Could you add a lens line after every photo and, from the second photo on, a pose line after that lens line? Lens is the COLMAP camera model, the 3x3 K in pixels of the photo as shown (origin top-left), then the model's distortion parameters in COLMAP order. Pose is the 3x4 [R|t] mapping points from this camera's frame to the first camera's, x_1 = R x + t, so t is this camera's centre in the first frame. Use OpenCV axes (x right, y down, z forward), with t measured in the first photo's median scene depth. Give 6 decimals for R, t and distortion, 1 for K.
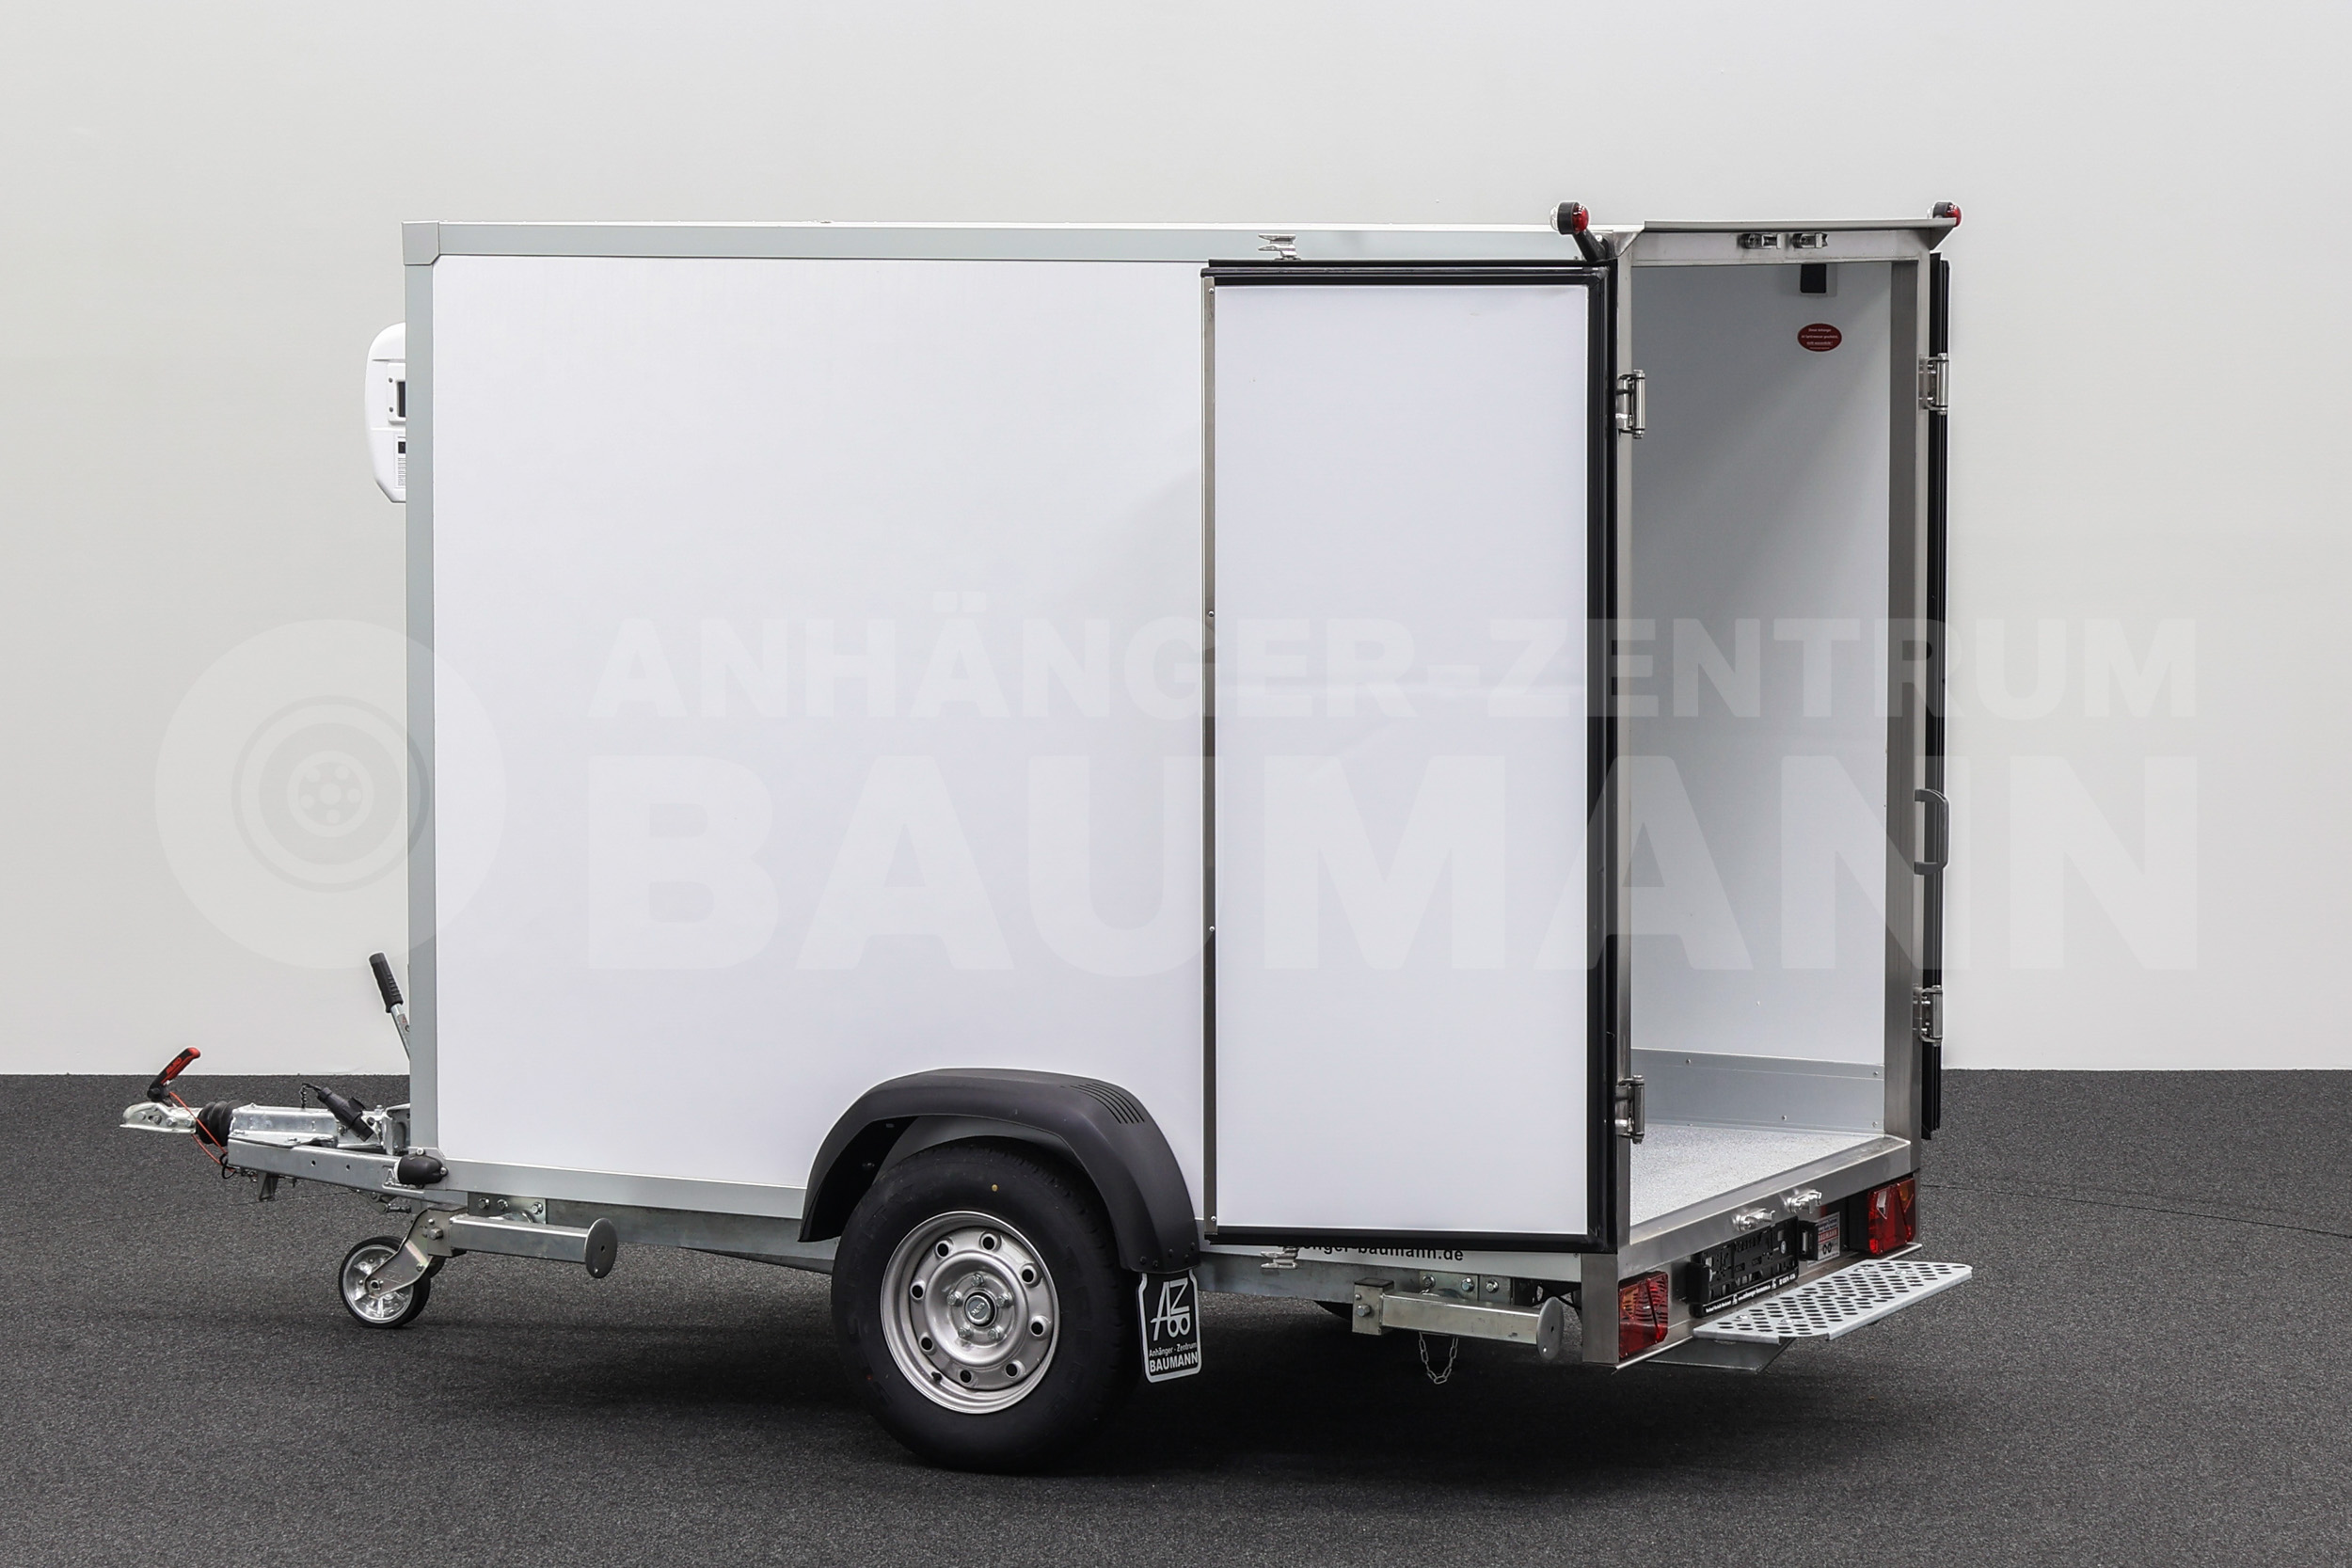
lens RADIAL K [[6712.4, 0, 1182.8], [0, 6712.4, 621.2], [0, 0, 1]] dist [-0.046681, -0.206213]
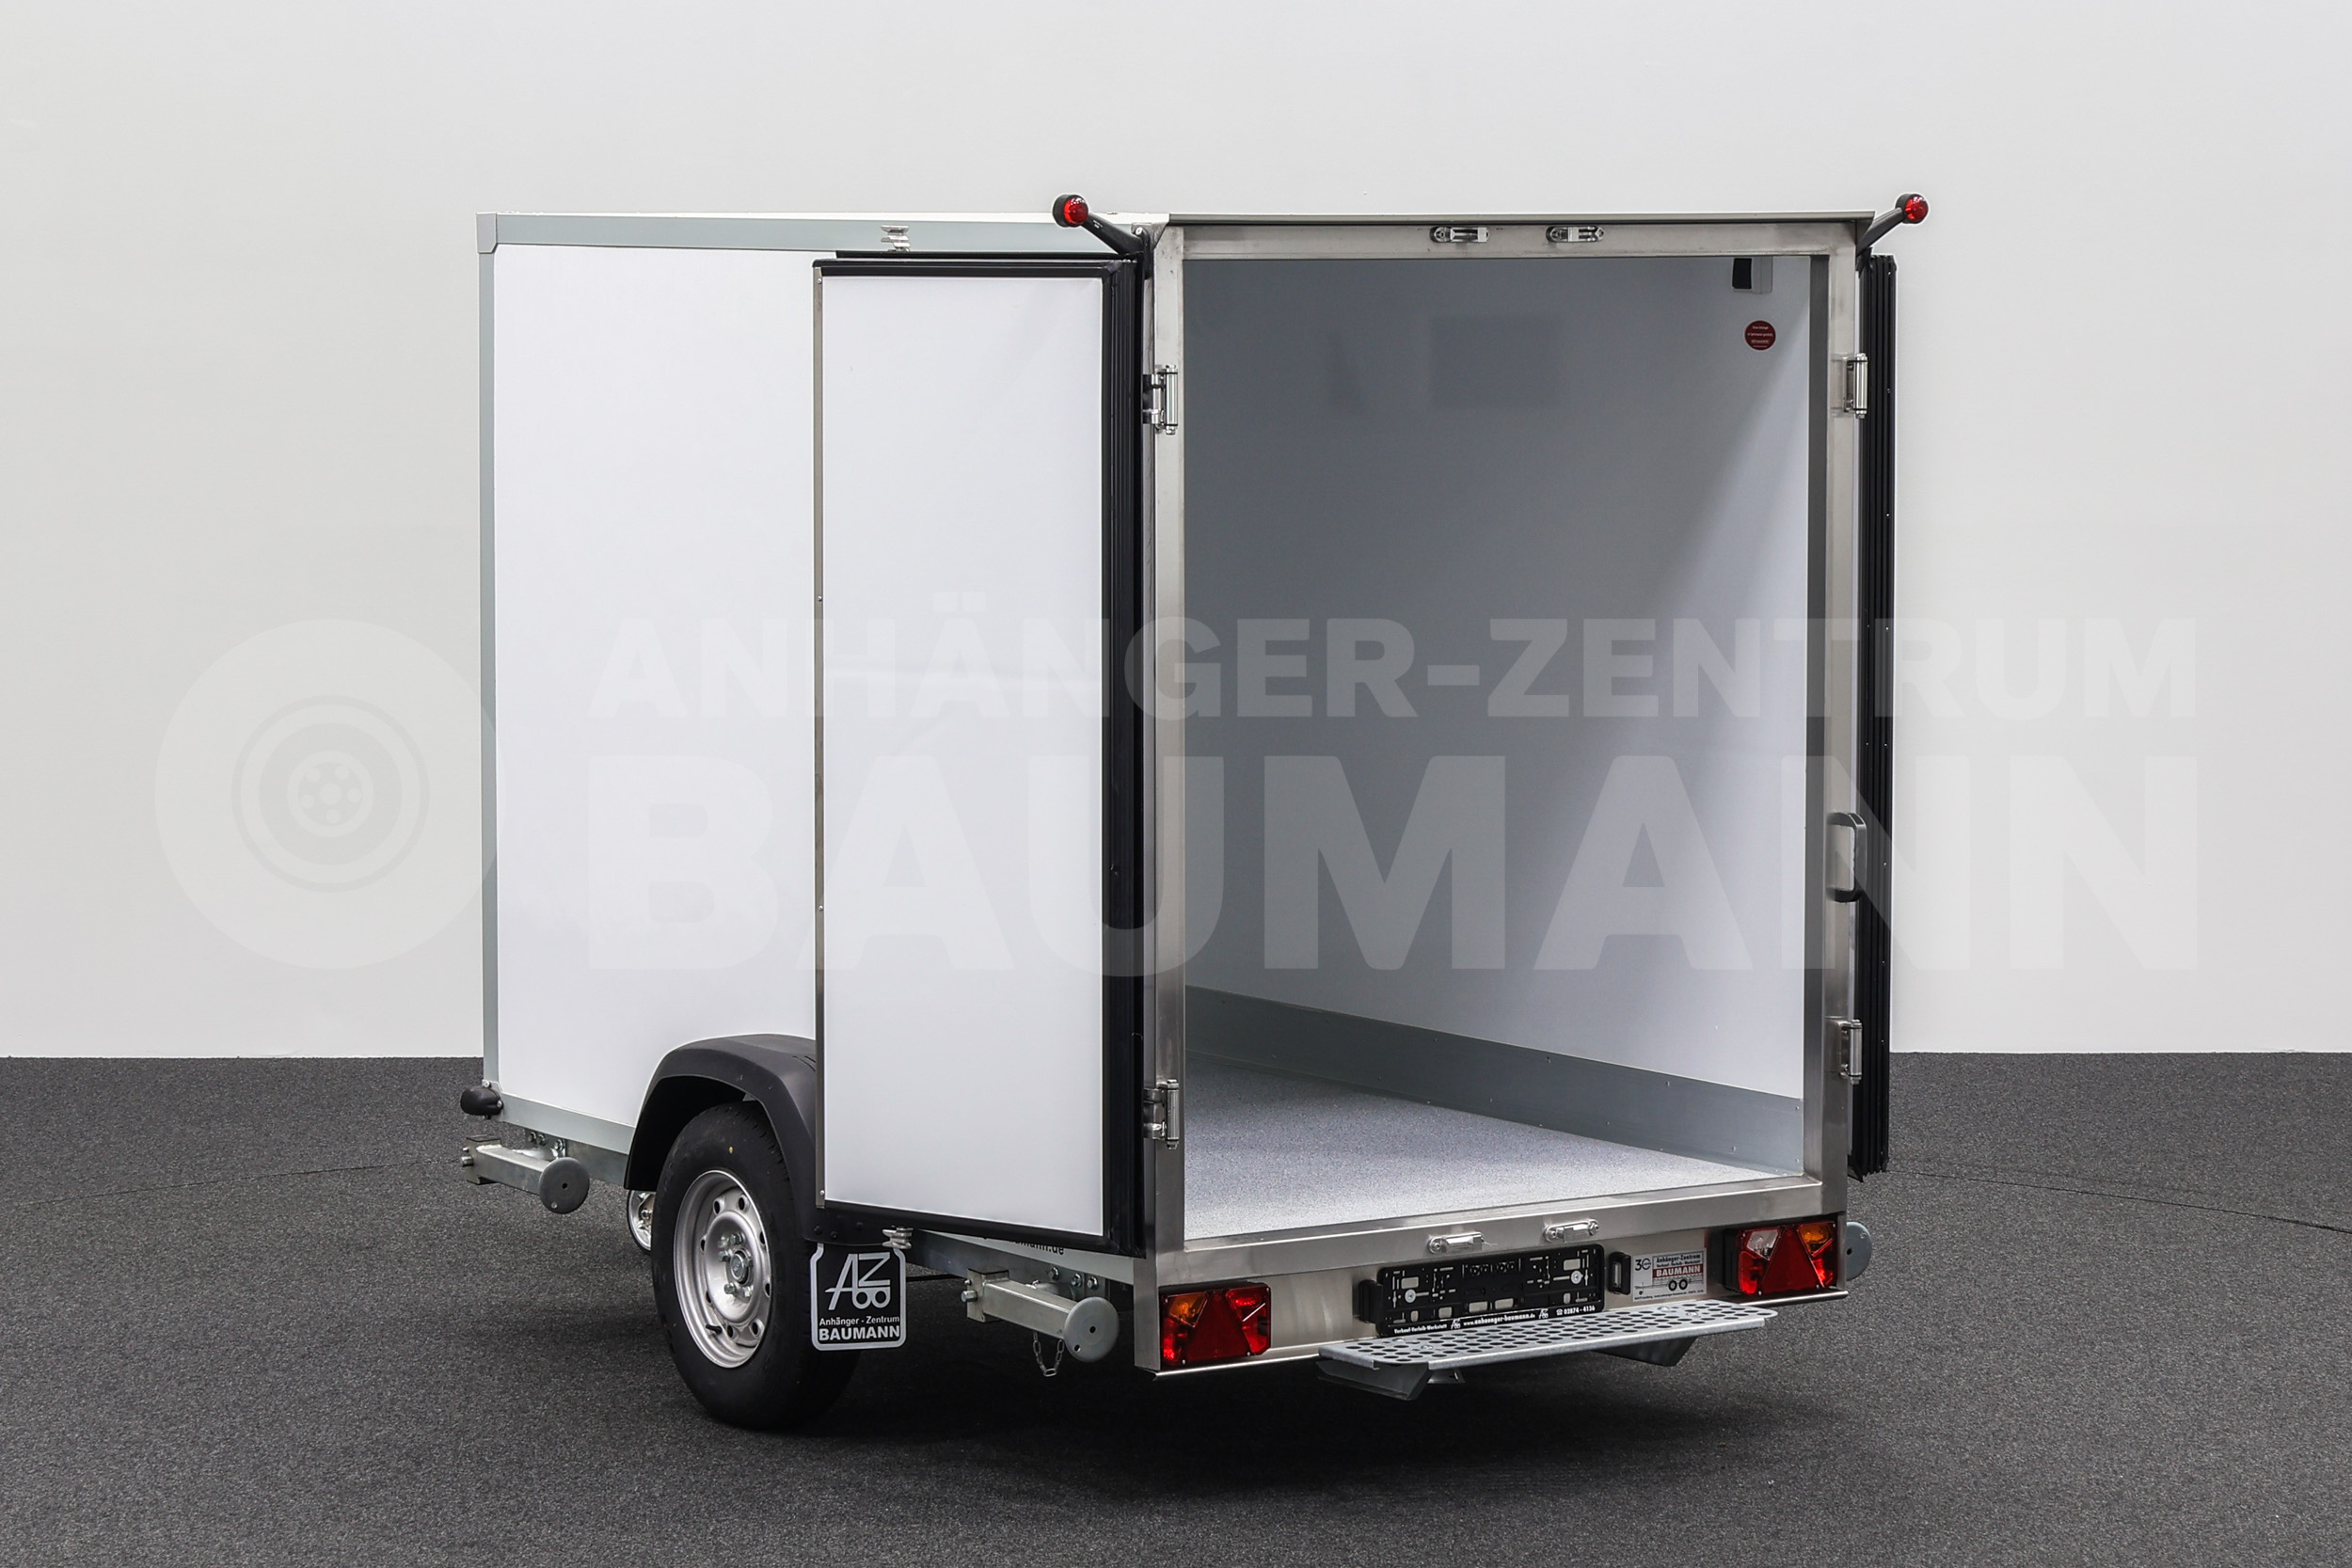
lens RADIAL K [[6712.4, 0, 1182.8], [0, 6712.4, 621.2], [0, 0, 1]] dist [-0.046681, -0.206213]
pose [[0.867296, 0.032967, -0.496699, 0.535455], [-0.031425, 0.999440, 0.011463, -0.010603], [0.496799, 0.005667, 0.867847, 0.138297]]
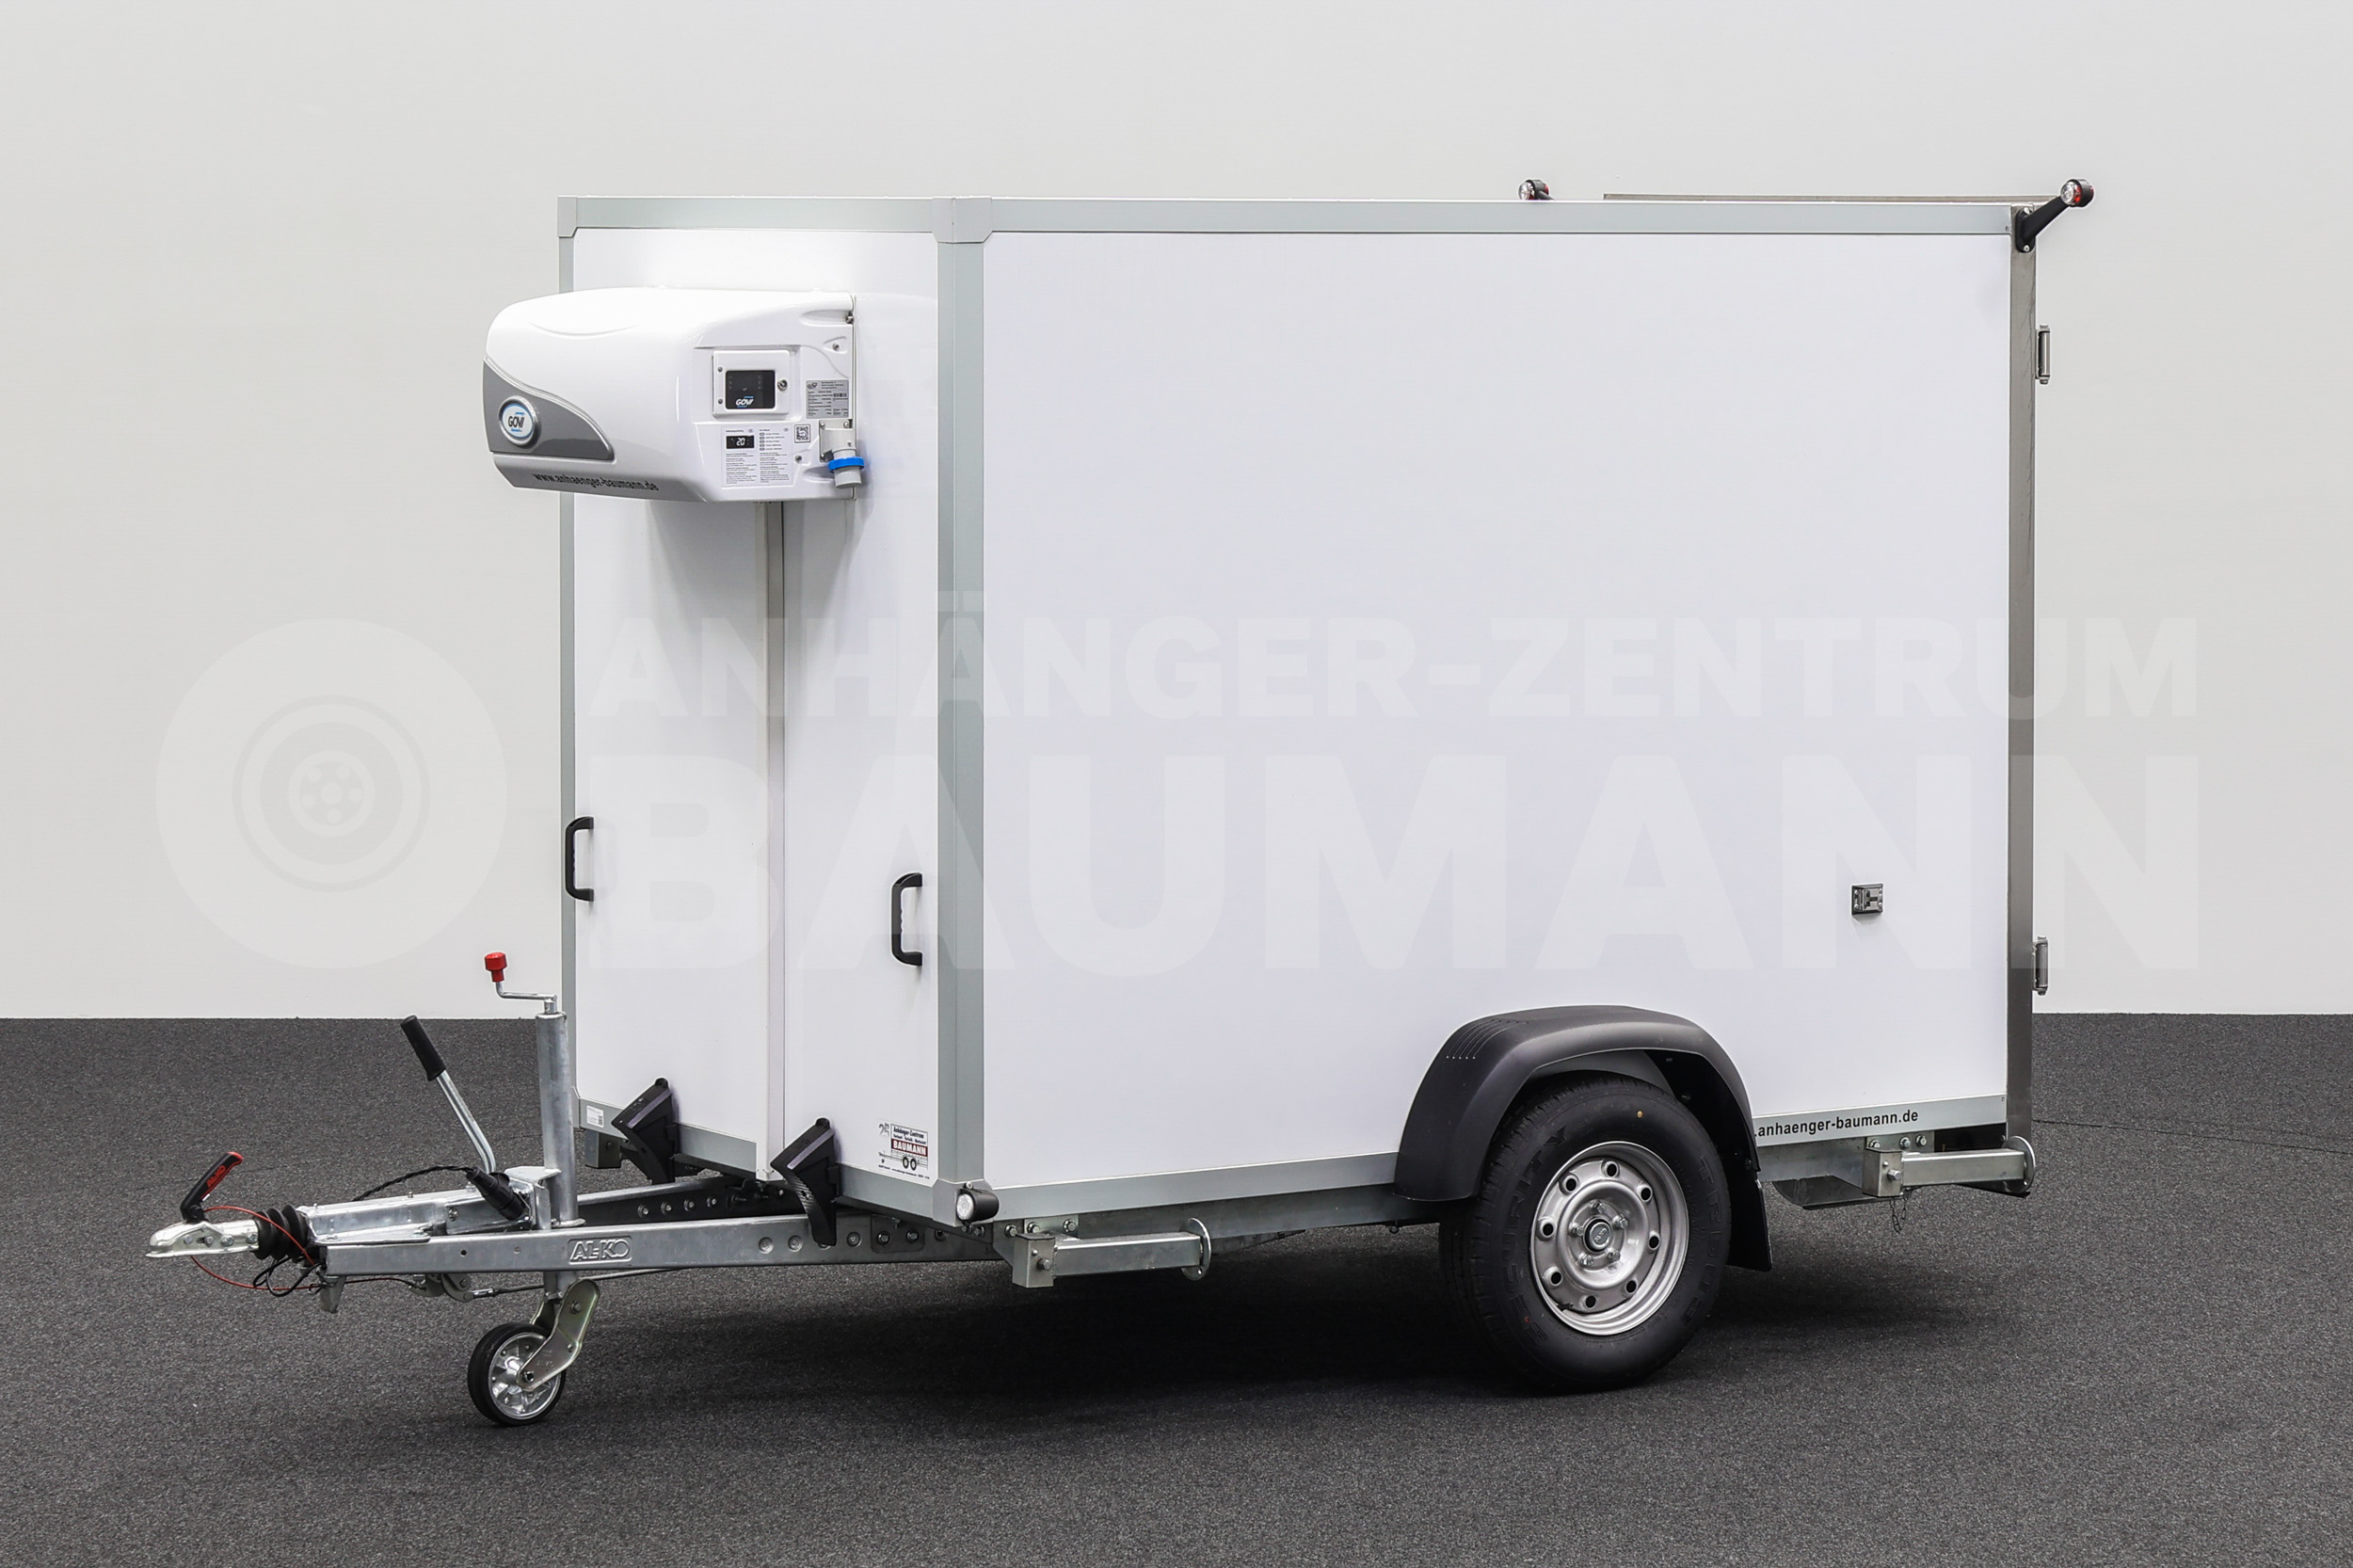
lens RADIAL K [[6715.8, 0, 1183.3], [0, 6715.8, 621.1], [0, 0, 1]] dist [-0.046681, -0.206213]
pose [[0.506036, -0.054023, 0.860819, -0.954137], [0.055631, 0.998003, 0.029930, -0.027680], [-0.860716, 0.032742, 0.508031, 0.519849]]
